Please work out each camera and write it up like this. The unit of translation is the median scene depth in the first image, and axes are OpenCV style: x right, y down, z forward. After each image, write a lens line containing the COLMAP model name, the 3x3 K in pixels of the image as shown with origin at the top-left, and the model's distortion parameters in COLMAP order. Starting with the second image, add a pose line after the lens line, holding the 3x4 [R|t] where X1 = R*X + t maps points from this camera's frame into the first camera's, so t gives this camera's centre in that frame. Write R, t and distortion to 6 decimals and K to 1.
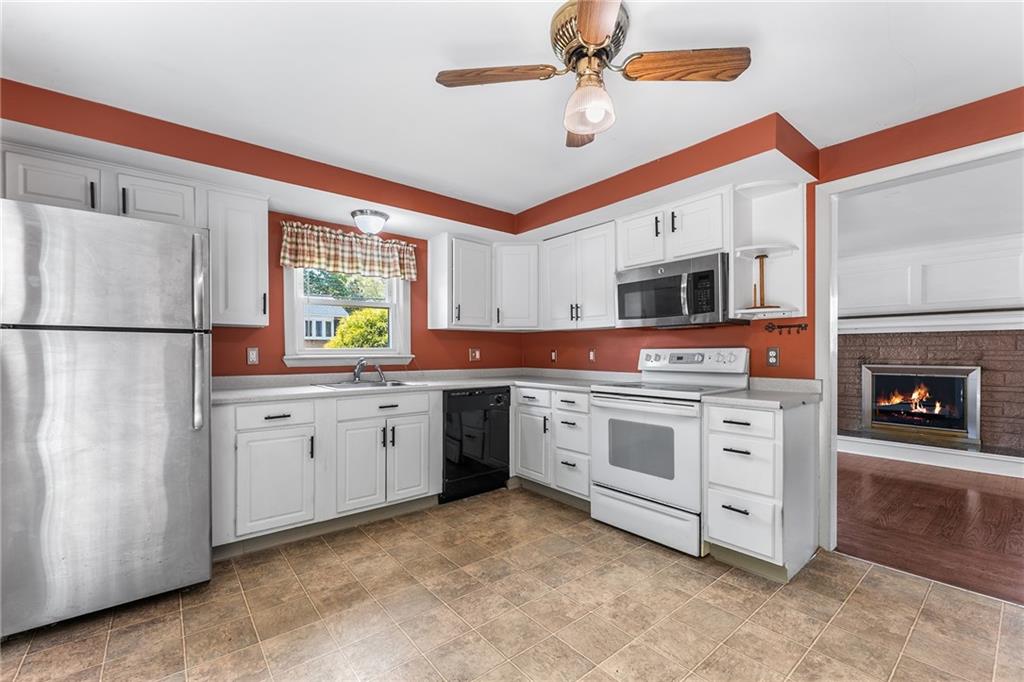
lens RADIAL K [[423.7, 0, 519.2], [0, 423.7, 355.4], [0, 0, 1]] dist [0.000570, -0.000049]
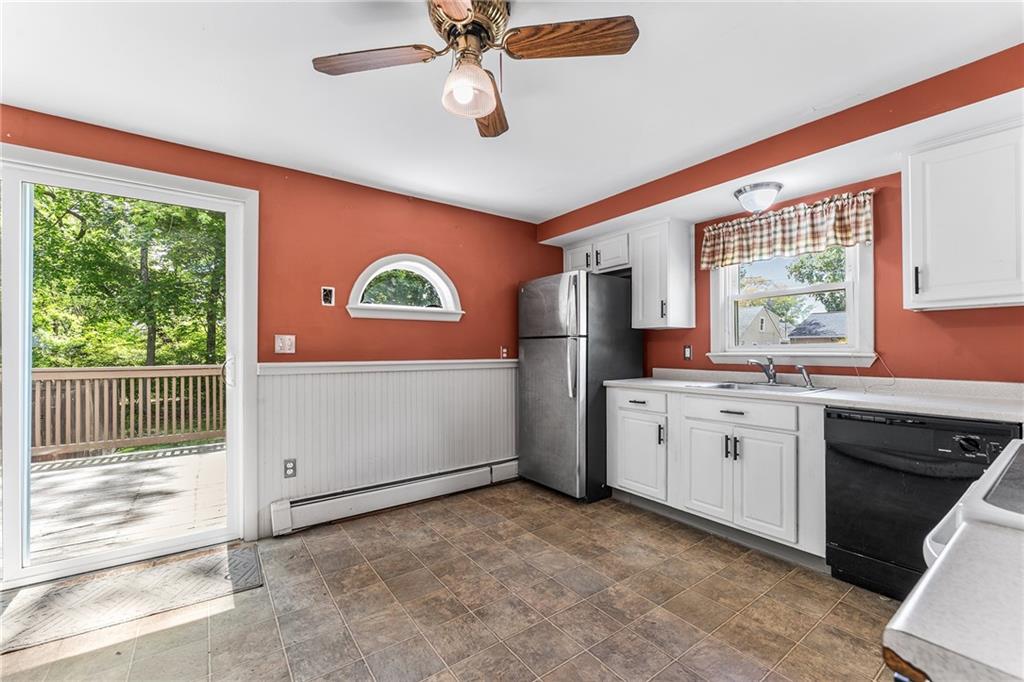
lens RADIAL K [[423.7, 0, 518.8], [0, 423.7, 347.5], [0, 0, 1]] dist [0.000570, -0.000049]
pose [[-0.047380, -0.003938, -0.998869, 0.571761], [-0.007501, 0.999965, -0.003587, -0.004904], [0.998849, 0.007323, -0.047407, 0.604285]]
